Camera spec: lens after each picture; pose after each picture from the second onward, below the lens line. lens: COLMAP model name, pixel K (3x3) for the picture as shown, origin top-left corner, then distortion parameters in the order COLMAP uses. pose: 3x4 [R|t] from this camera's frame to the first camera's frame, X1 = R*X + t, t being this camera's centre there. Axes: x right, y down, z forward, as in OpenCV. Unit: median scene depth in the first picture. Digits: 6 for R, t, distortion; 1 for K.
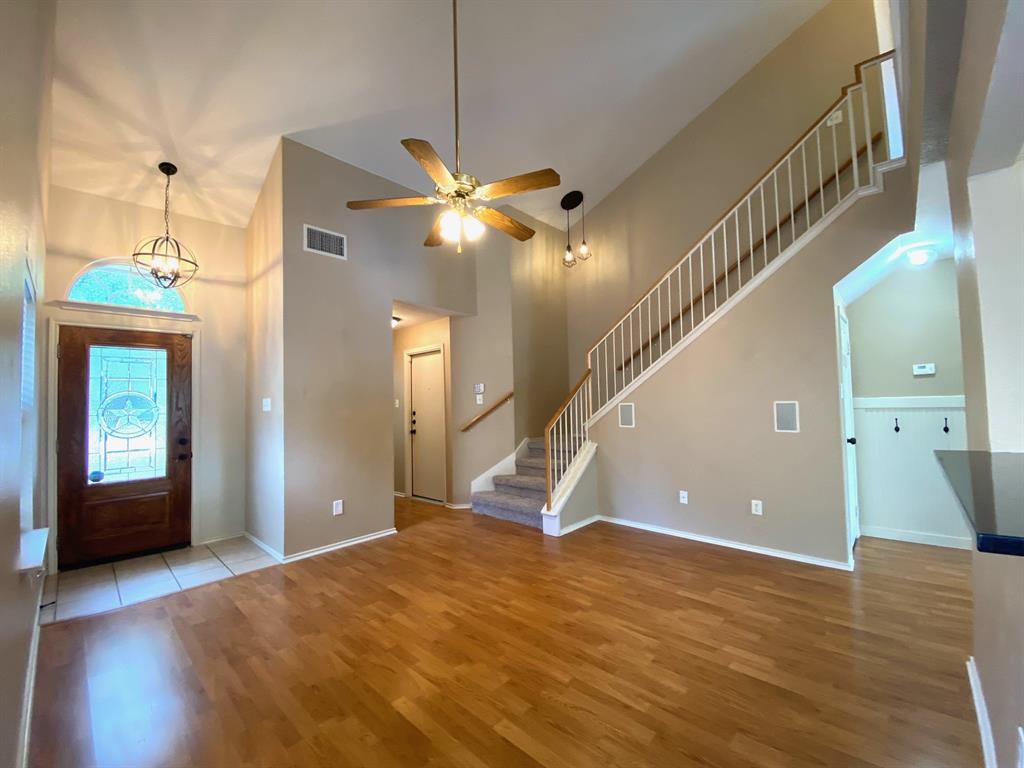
lens RADIAL K [[425.5, 0, 510.8], [0, 425.5, 383.3], [0, 0, 1]] dist [0.035928, -0.019916]
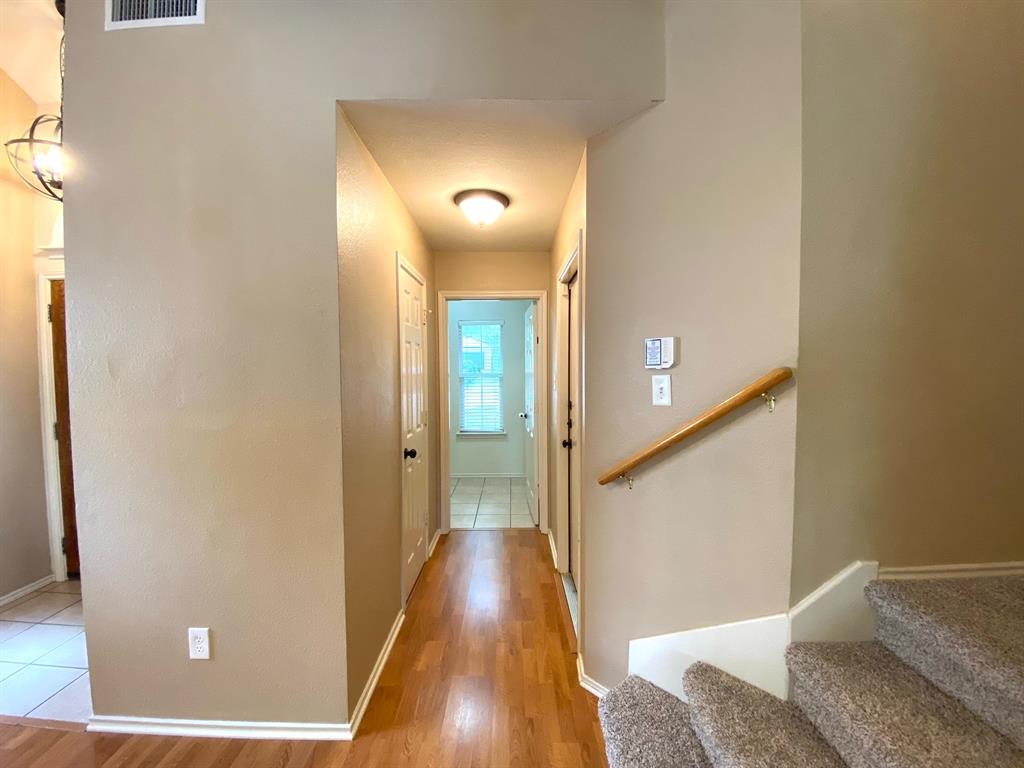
lens RADIAL K [[408.3, 0, 522.5], [0, 408.3, 385.1], [0, 0, 1]] dist [0.066305, -0.037424]
pose [[0.691975, 0.056710, -0.719690, 0.070250], [0.015248, 0.995539, 0.093107, 0.004993], [0.721760, -0.075402, 0.688024, 0.726550]]
